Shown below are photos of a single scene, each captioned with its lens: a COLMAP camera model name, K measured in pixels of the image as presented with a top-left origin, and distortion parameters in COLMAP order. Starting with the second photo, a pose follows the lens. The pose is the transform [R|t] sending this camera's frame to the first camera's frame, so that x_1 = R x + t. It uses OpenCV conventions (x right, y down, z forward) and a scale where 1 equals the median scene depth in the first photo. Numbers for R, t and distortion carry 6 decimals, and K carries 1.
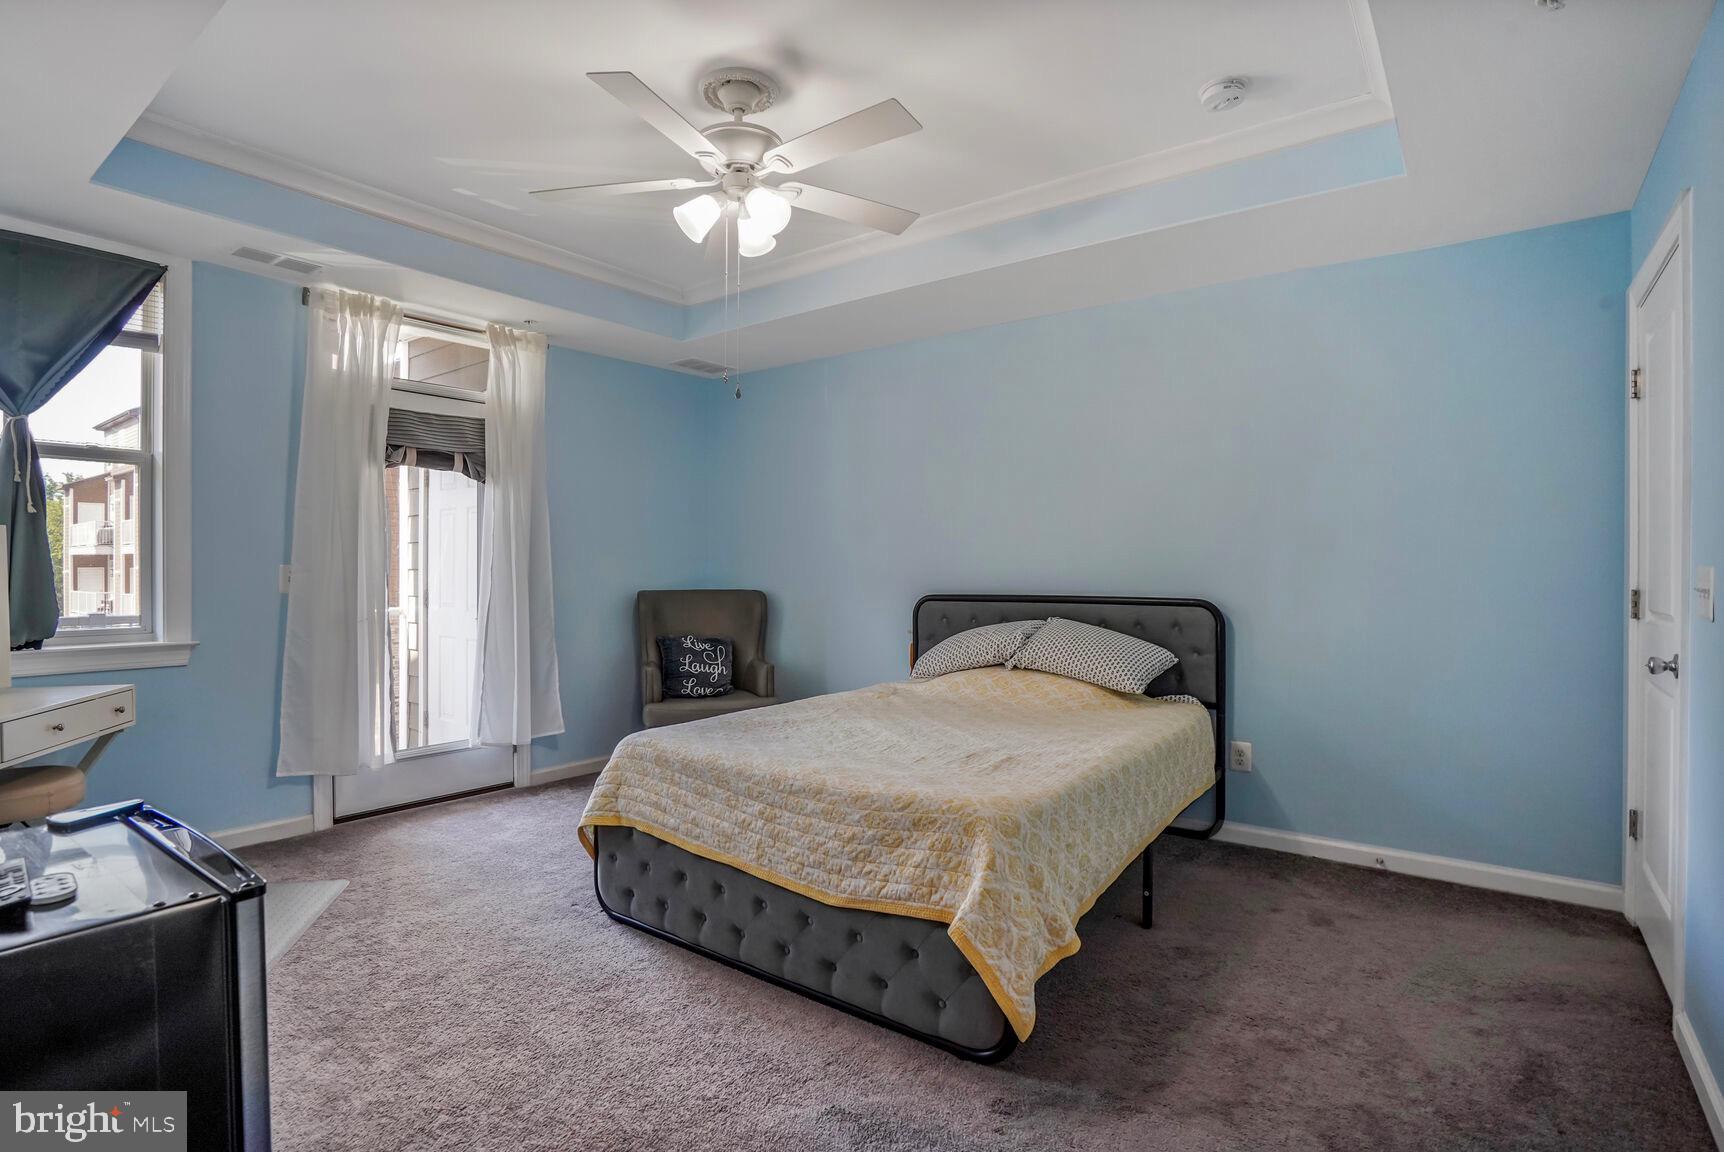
lens RADIAL K [[803.1, 0, 862.7], [0, 803.1, 568.4], [0, 0, 1]] dist [-0.043524, 0.006323]
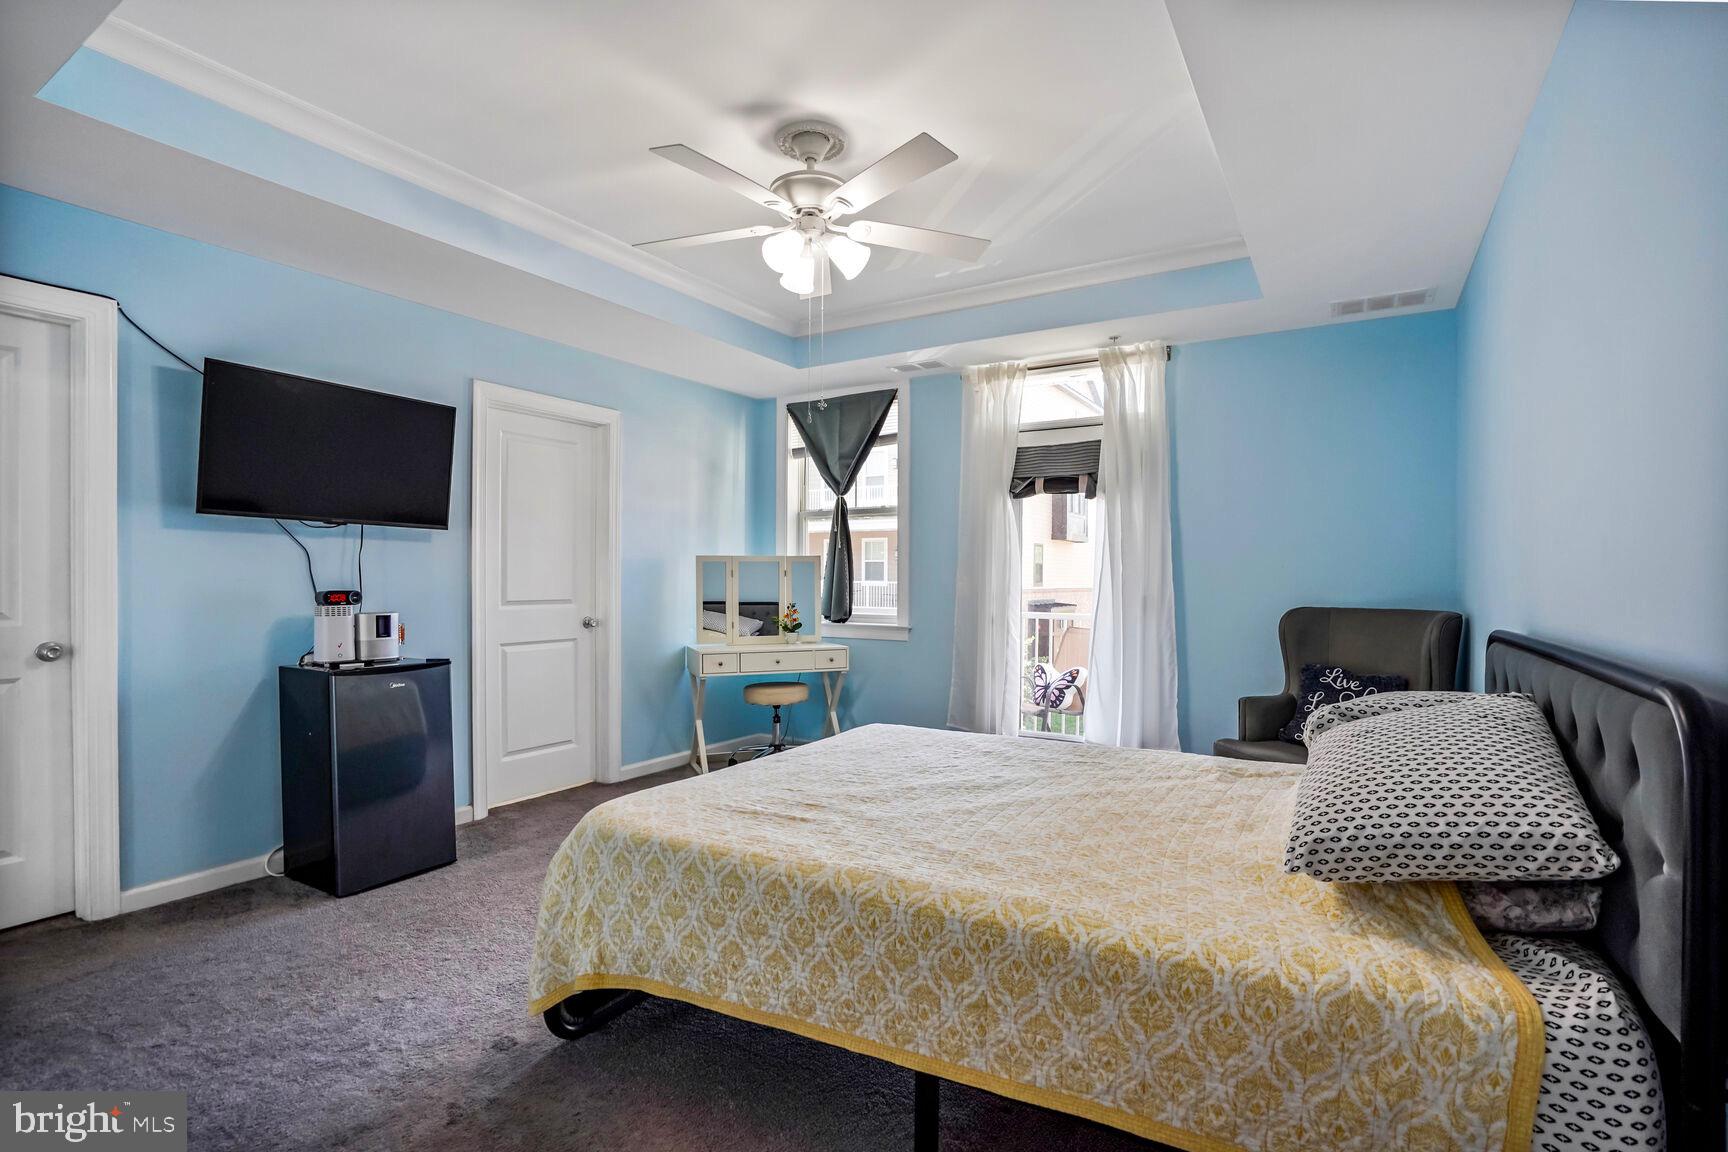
lens RADIAL K [[804.9, 0, 873.0], [0, 804.9, 580.8], [0, 0, 1]] dist [-0.043524, 0.006323]
pose [[0.135404, 0.009528, -0.990745, 0.631946], [-0.002948, 0.999953, 0.009214, -0.009849], [0.990786, 0.001673, 0.135425, 0.633426]]
